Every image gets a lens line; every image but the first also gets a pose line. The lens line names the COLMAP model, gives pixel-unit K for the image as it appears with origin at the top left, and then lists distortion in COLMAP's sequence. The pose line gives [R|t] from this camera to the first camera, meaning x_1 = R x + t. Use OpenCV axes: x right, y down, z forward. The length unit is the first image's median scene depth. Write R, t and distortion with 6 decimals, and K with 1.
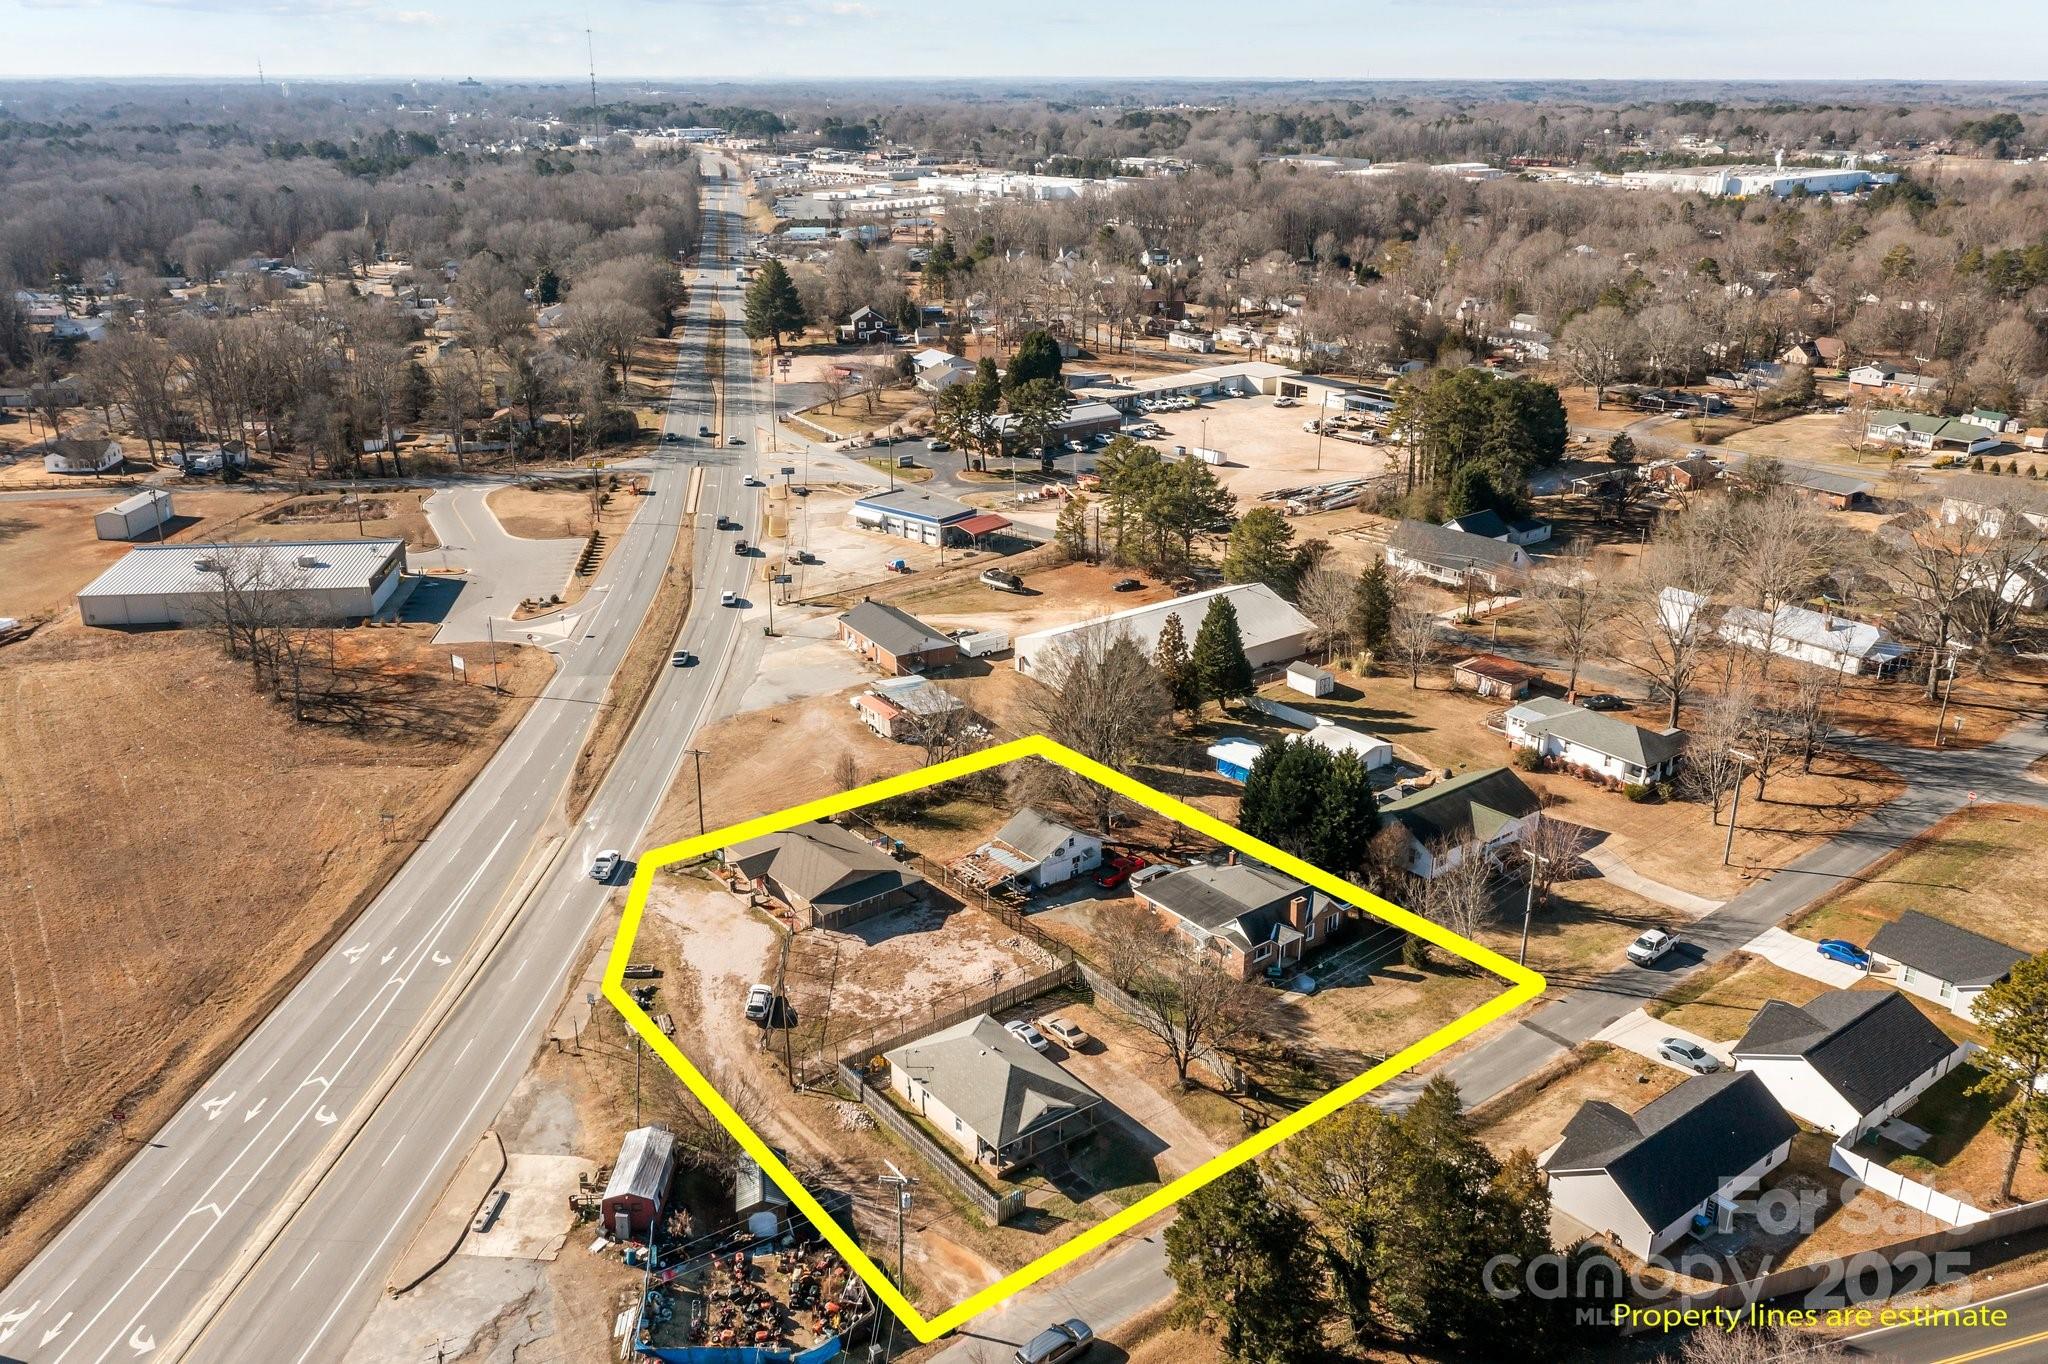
lens RADIAL K [[1638.3, 0, 1018.9], [0, 1638.3, 677.7], [0, 0, 1]] dist [-0.005547, 0.006528]
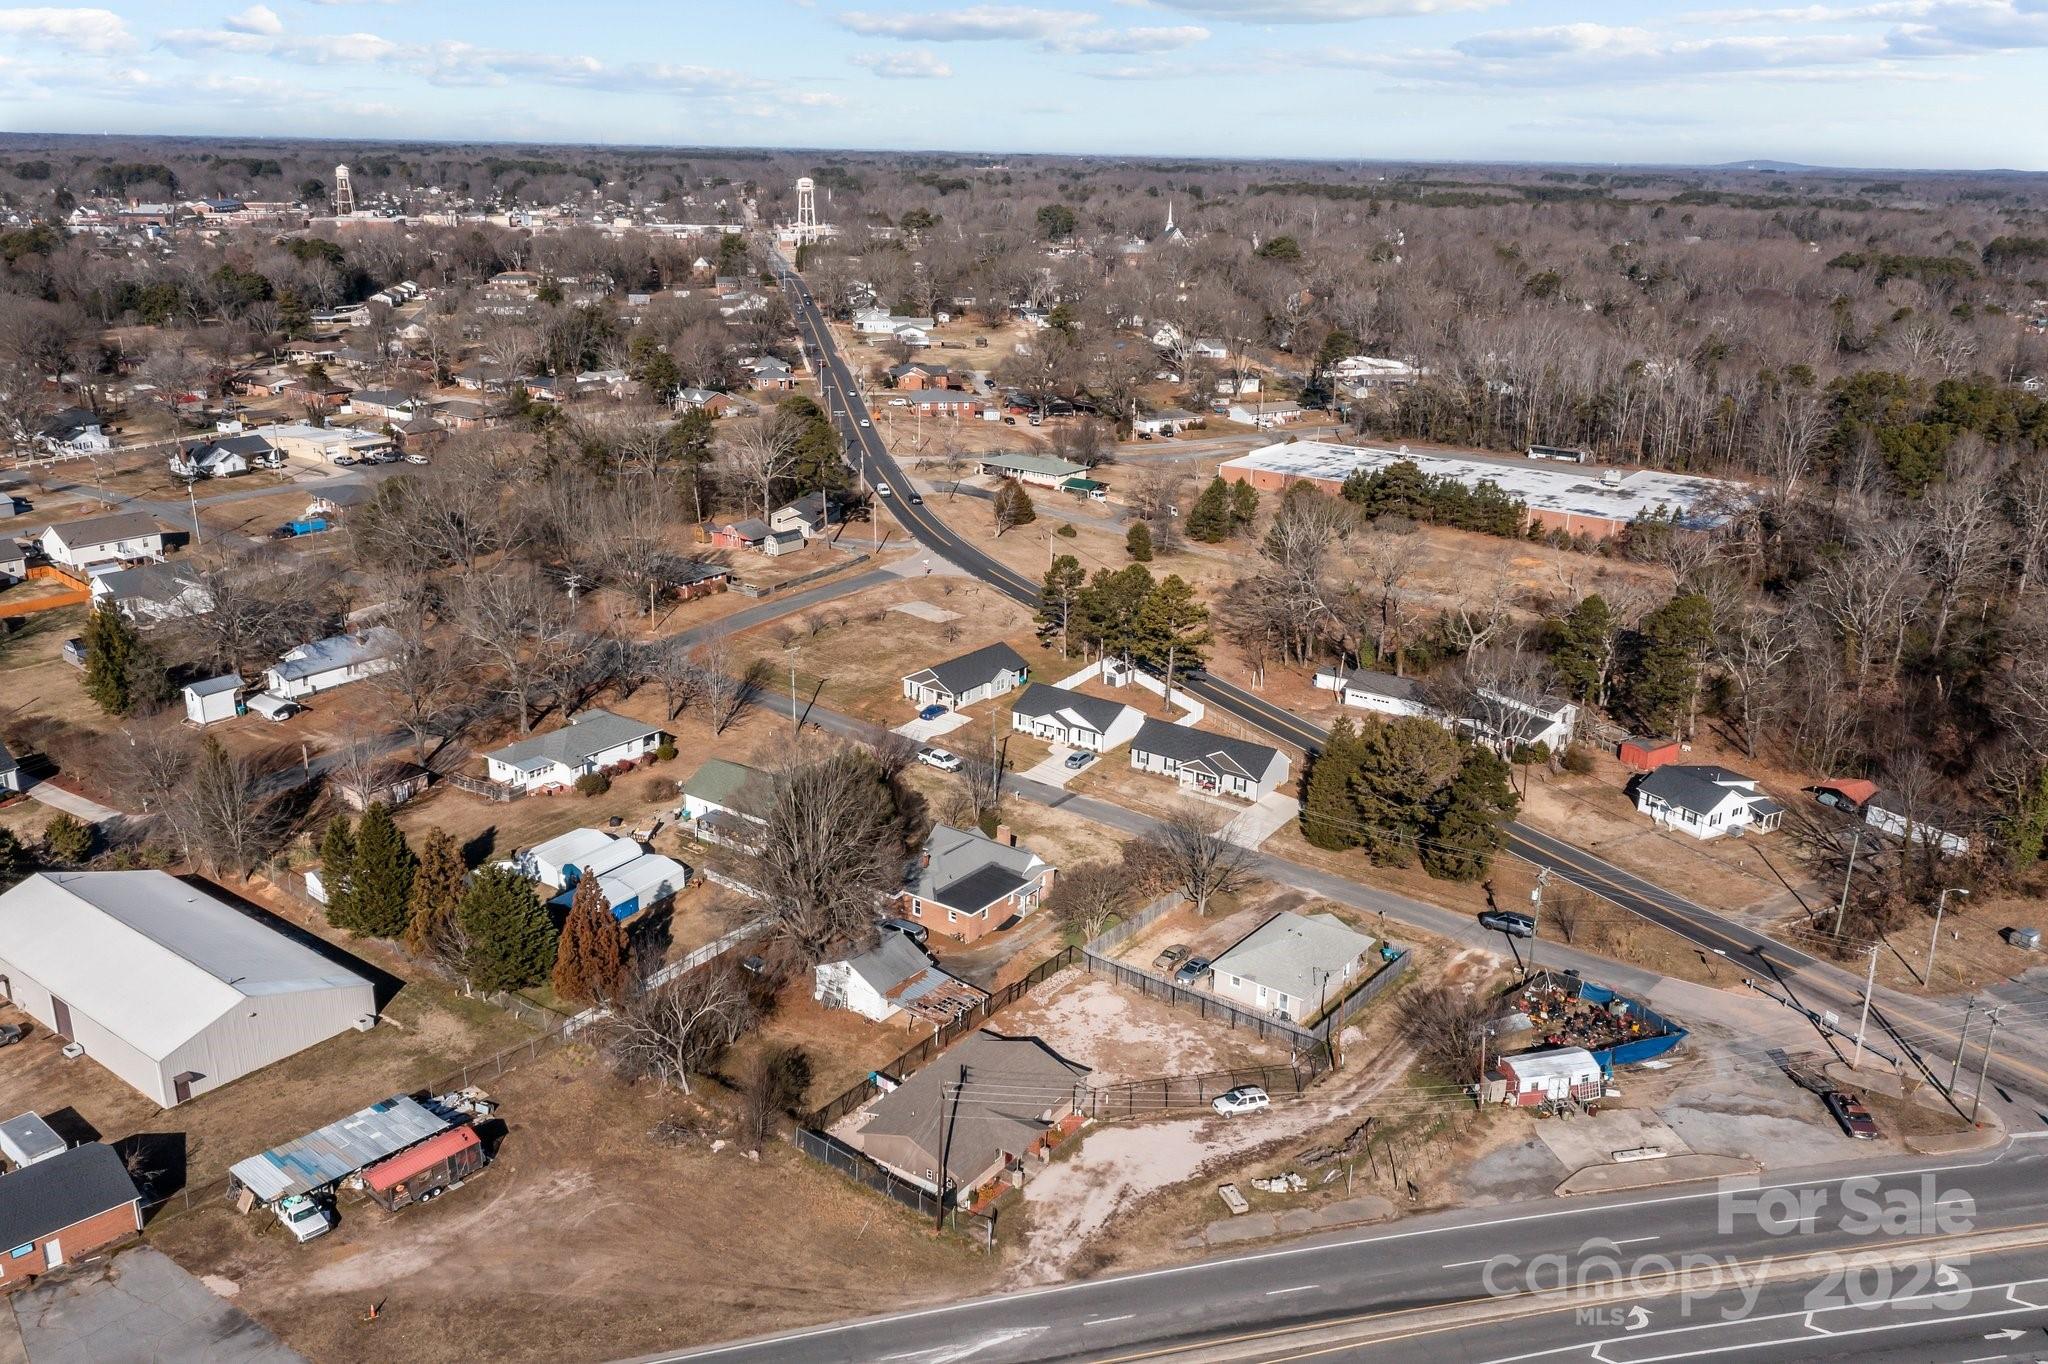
lens RADIAL K [[1638.3, 0, 1018.9], [0, 1638.3, 677.7], [0, 0, 1]] dist [-0.005547, 0.006528]
pose [[-0.268171, -0.306718, 0.913241, -0.888554], [0.318792, 0.866303, 0.384566, -0.414574], [-0.909096, 0.394263, -0.134538, 1.100649]]
